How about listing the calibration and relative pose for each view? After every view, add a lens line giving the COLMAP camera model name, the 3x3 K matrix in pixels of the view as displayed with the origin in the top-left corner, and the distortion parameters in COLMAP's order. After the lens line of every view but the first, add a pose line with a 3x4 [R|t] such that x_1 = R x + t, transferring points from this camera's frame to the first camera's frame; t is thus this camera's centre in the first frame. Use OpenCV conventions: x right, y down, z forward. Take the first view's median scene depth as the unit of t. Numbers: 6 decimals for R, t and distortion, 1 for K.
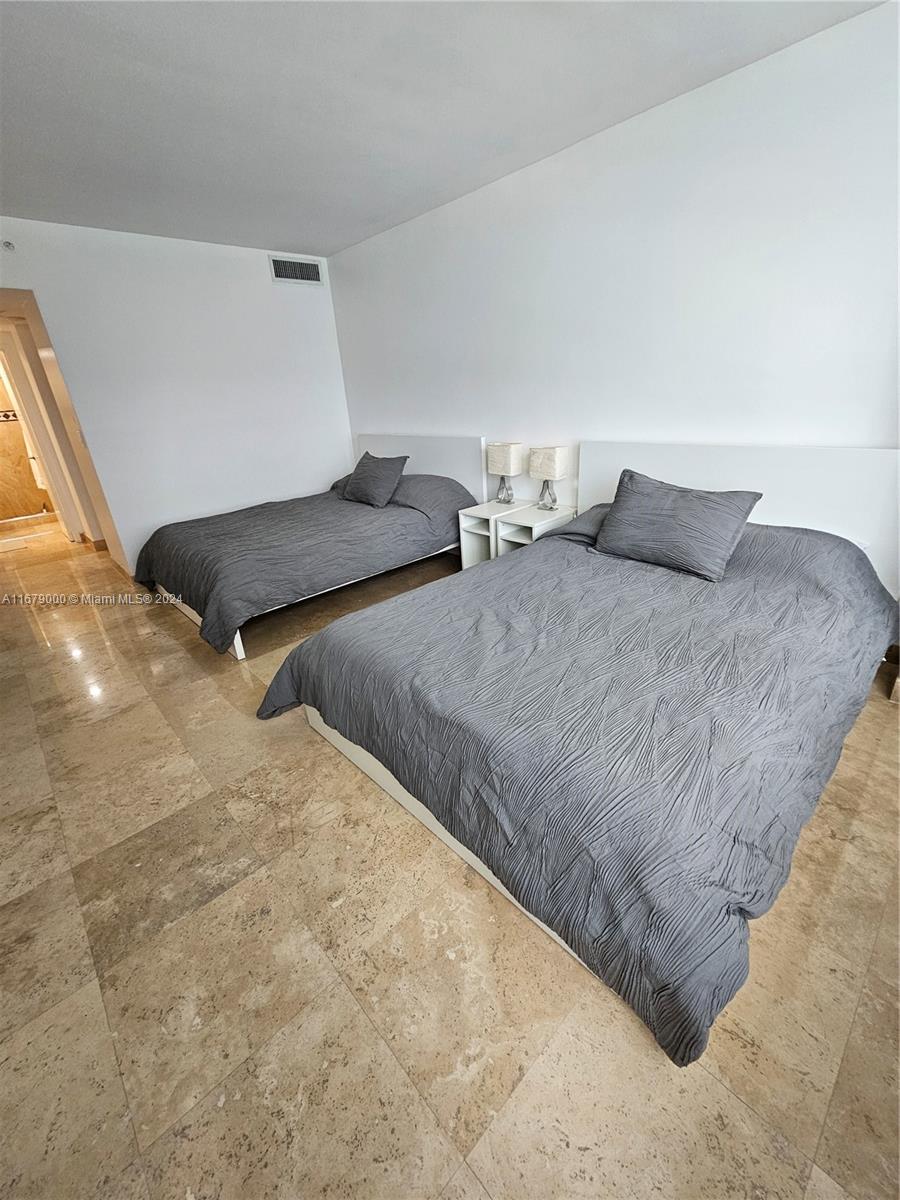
lens RADIAL K [[485.8, 0, 444.5], [0, 485.8, 607.4], [0, 0, 1]] dist [-0.002836, -0.000180]
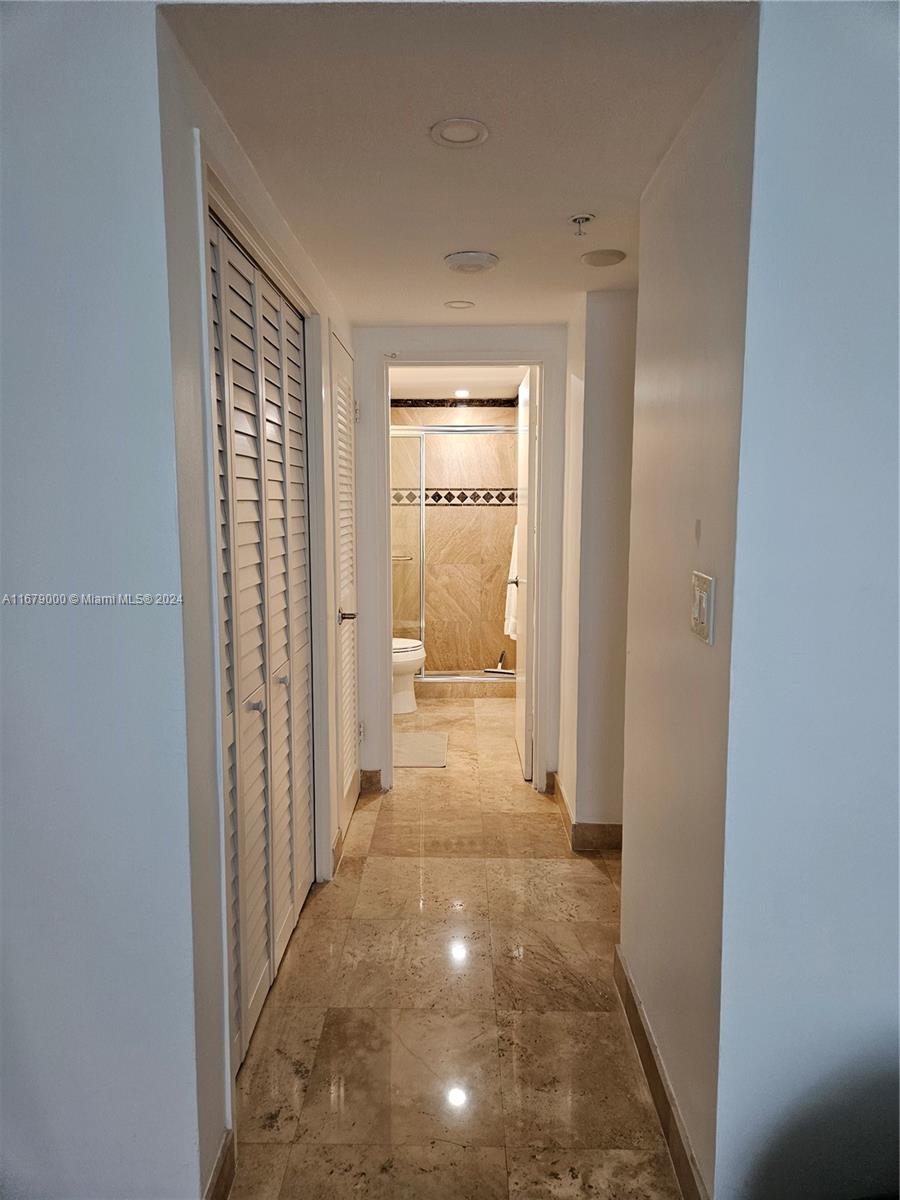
lens RADIAL K [[811.5, 0, 449.7], [0, 811.5, 597.9], [0, 0, 1]] dist [0.035606, -0.003772]
pose [[0.720432, 0.145493, -0.678093, -0.313434], [-0.322821, 0.935716, -0.142208, -0.141939], [0.613812, 0.321353, 0.721088, 0.346231]]
